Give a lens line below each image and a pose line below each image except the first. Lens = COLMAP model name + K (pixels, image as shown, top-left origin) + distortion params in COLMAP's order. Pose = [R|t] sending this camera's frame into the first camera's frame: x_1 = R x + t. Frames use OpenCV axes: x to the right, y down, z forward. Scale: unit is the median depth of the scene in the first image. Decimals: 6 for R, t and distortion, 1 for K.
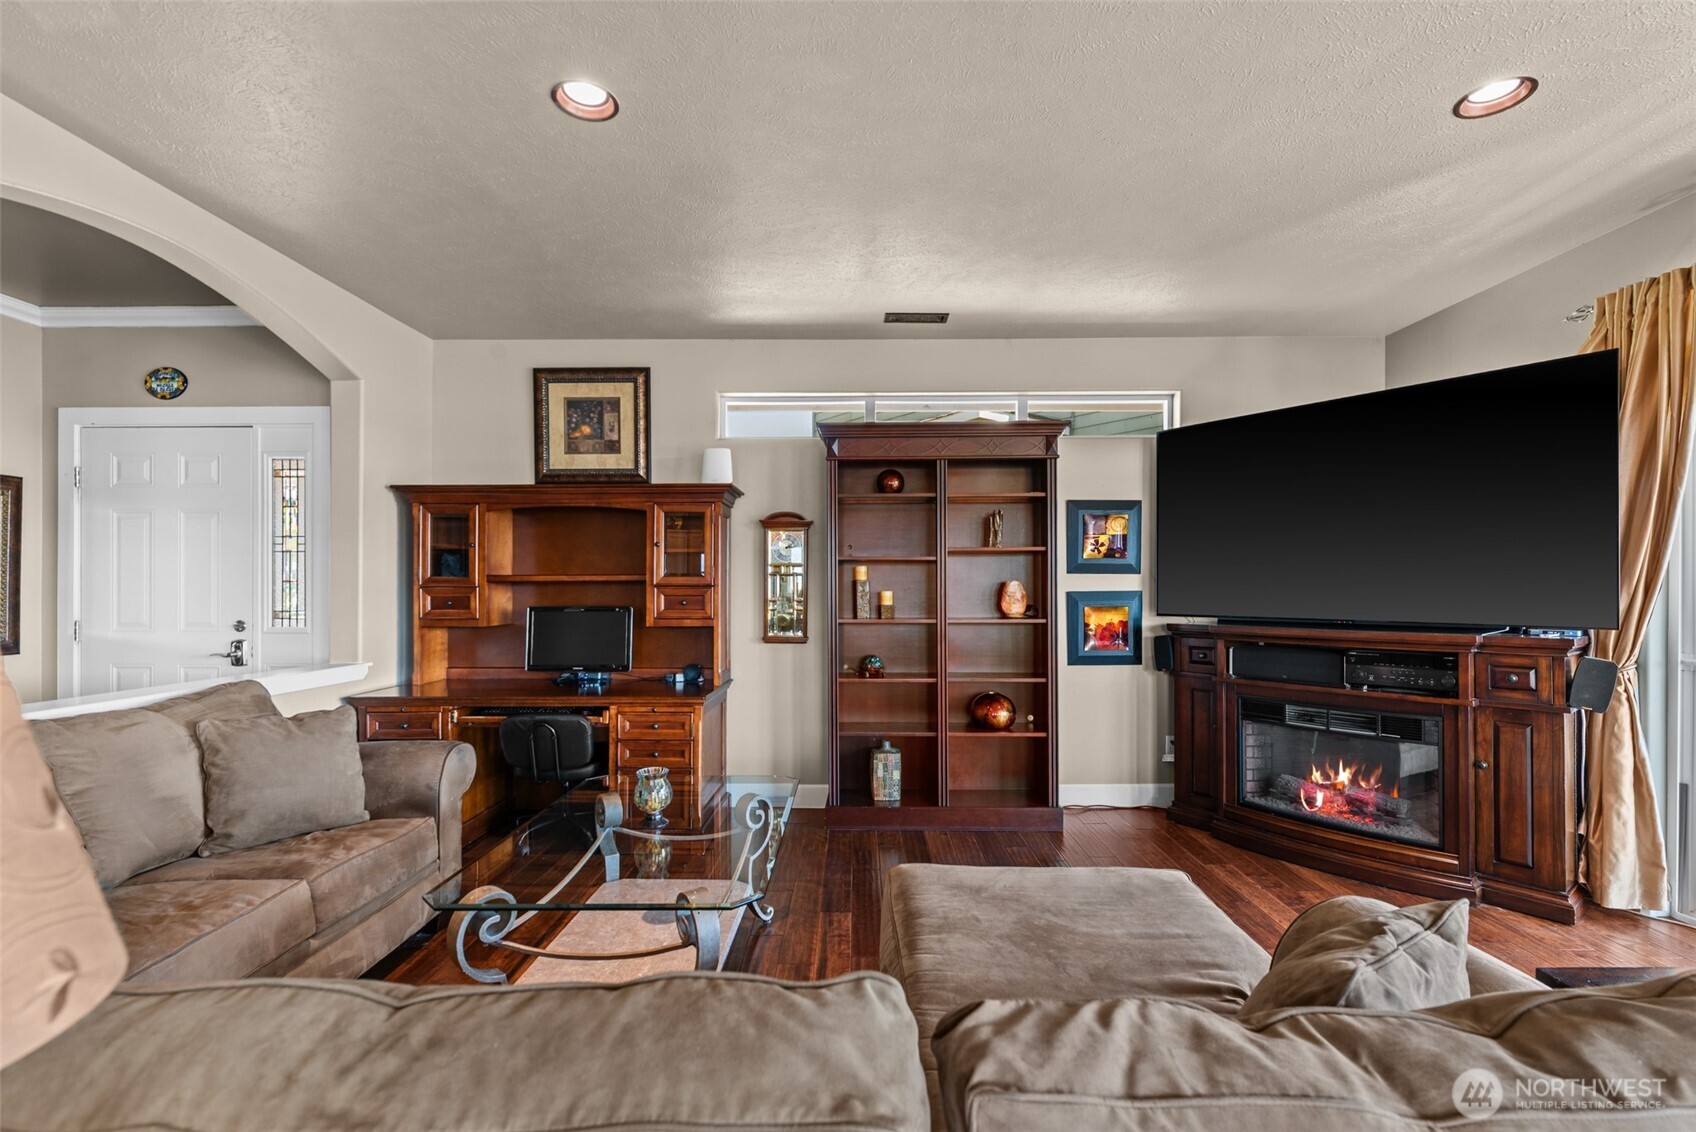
lens RADIAL K [[737.4, 0, 853.3], [0, 737.4, 589.6], [0, 0, 1]] dist [-0.000275, 0.000081]
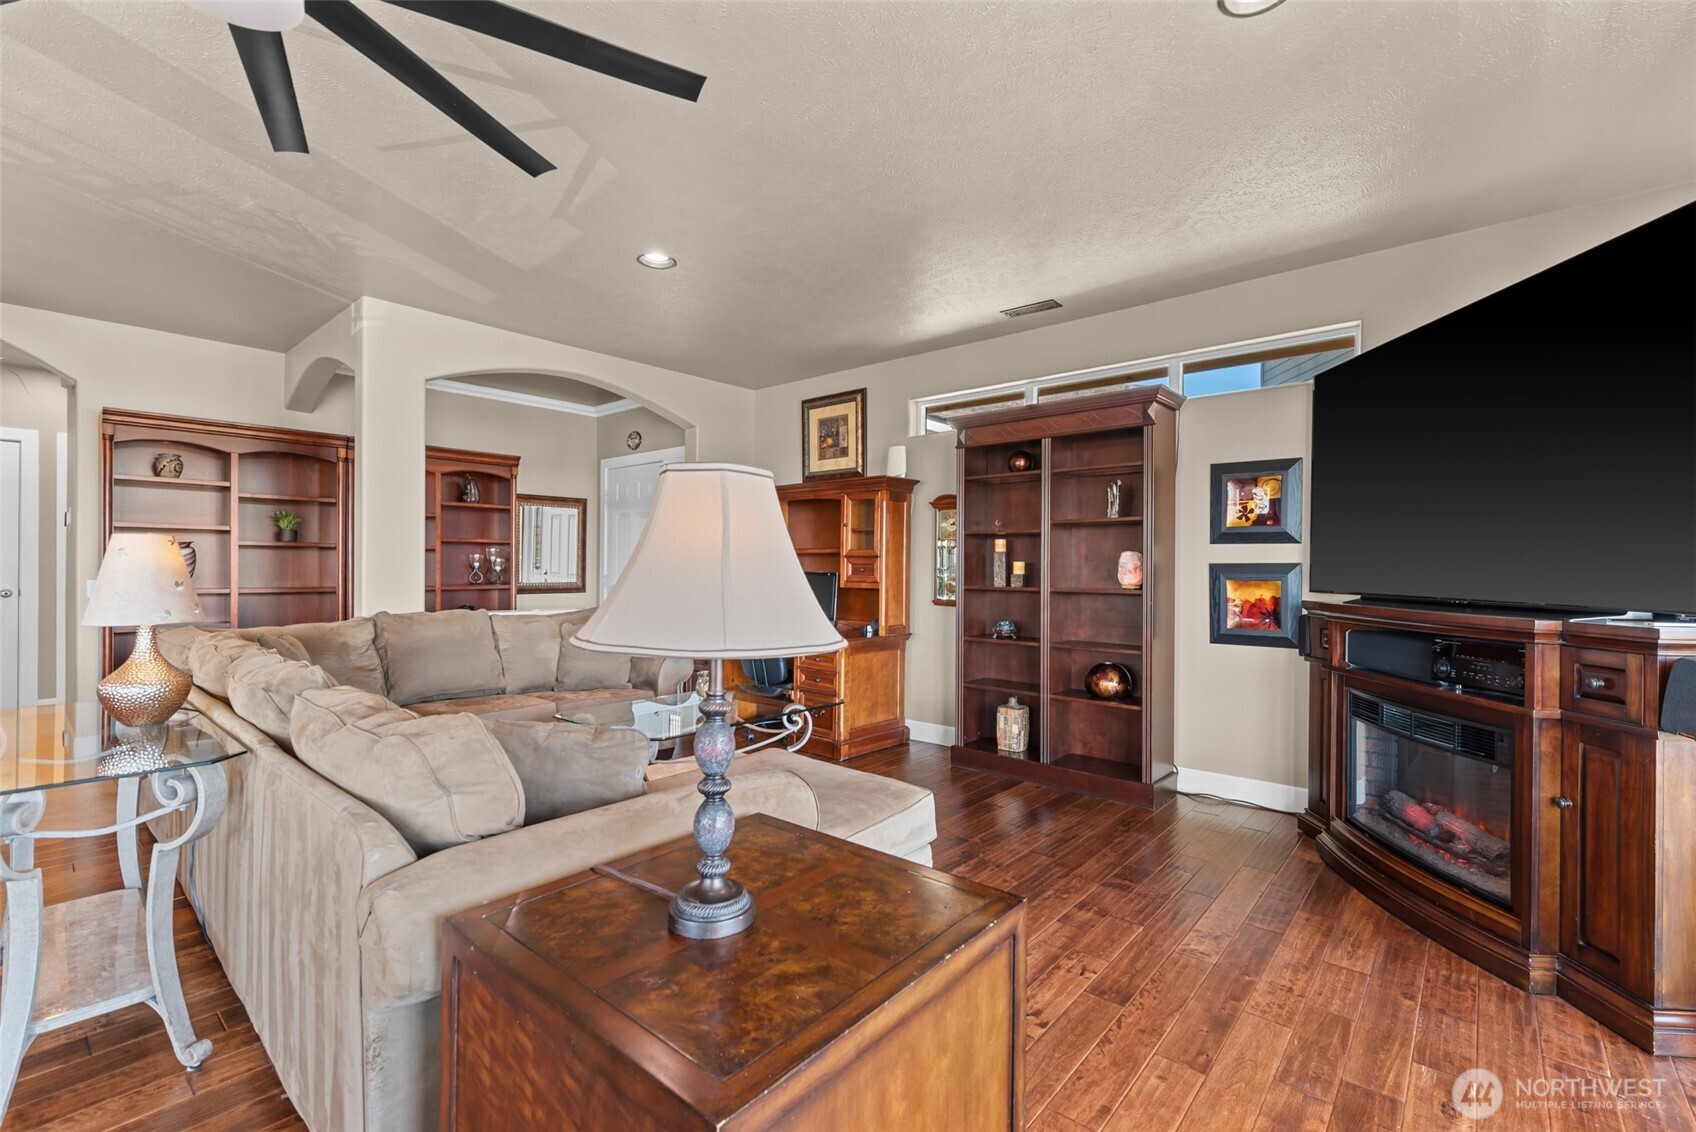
lens RADIAL K [[734.3, 0, 864.4], [0, 734.3, 571.7], [0, 0, 1]] dist [0.011431, 0.000200]
pose [[0.769279, 0.012449, -0.638792, 0.562285], [-0.011947, 0.999916, 0.005100, 0.014015], [0.638801, 0.003708, 0.769363, 0.012865]]
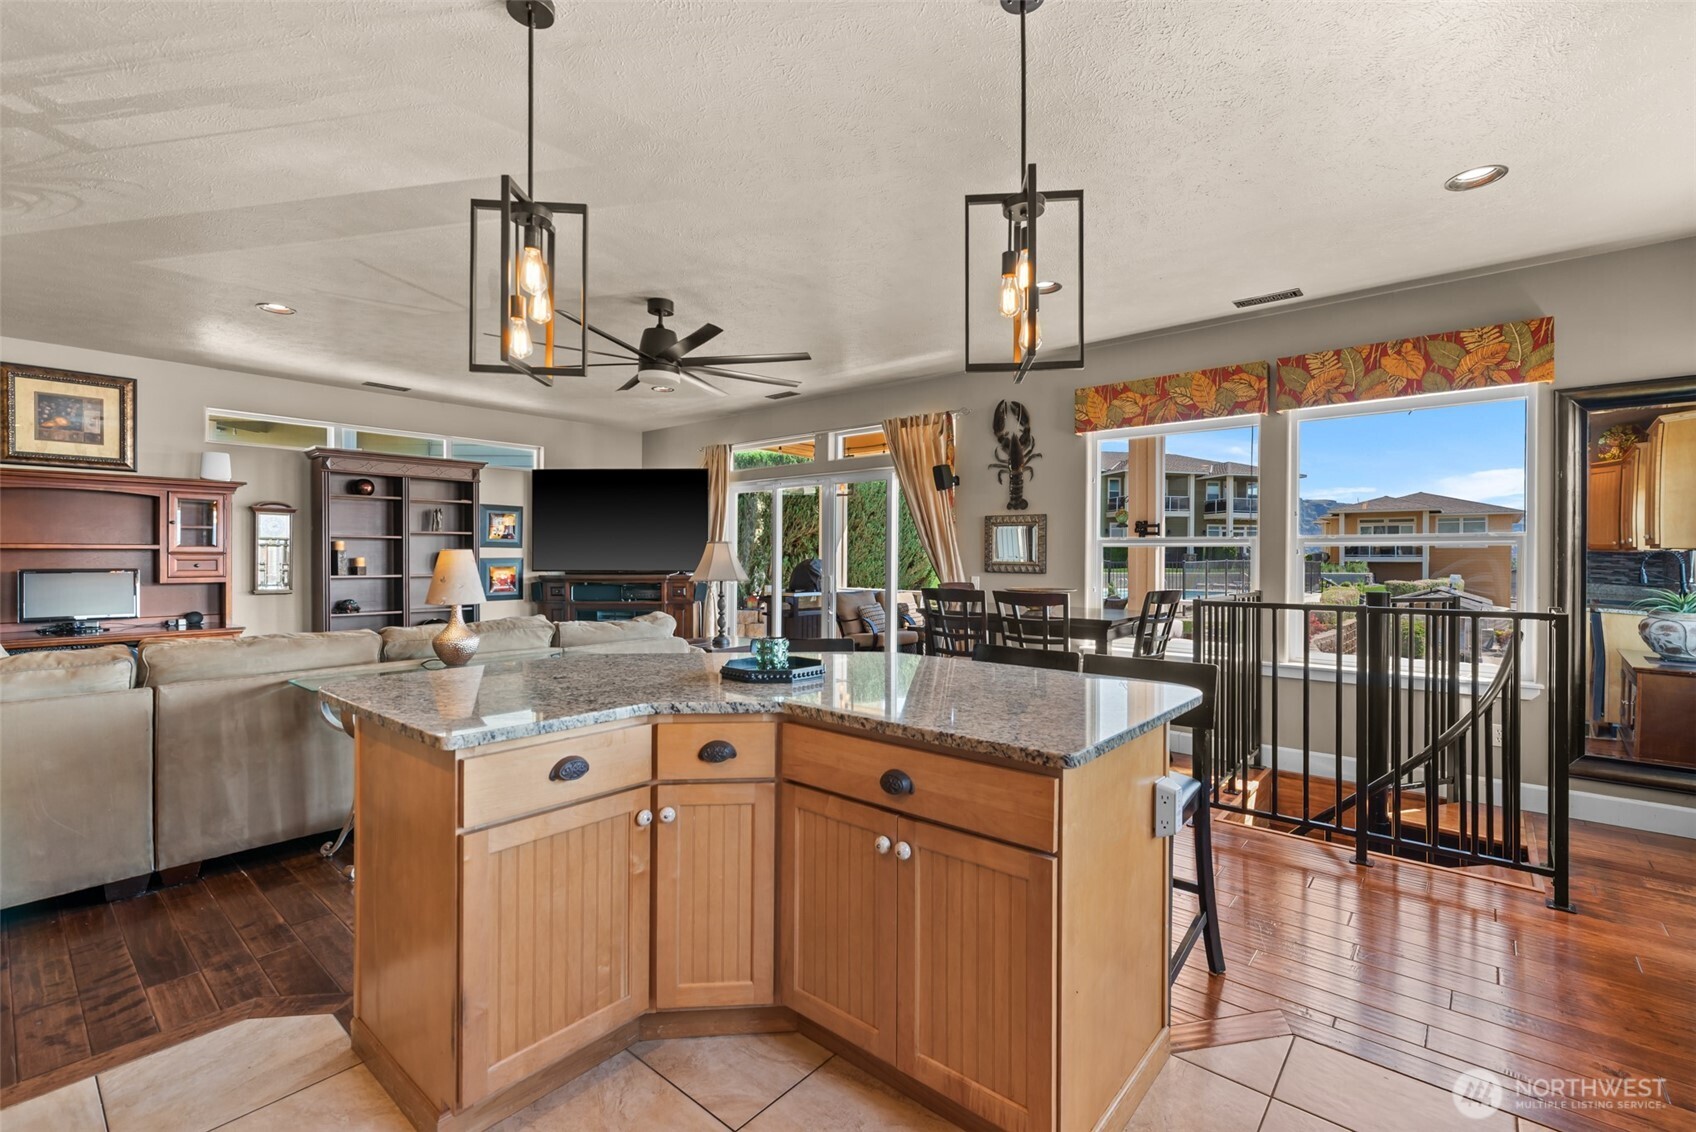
lens RADIAL K [[744.8, 0, 866.9], [0, 744.8, 558.1], [0, 0, 1]] dist [0.002417, 0.000281]
pose [[0.626301, 0.002180, 0.779578, -0.505096], [-0.001988, 0.999997, -0.001198, 0.003193], [-0.779579, -0.000800, 0.626304, -0.798571]]
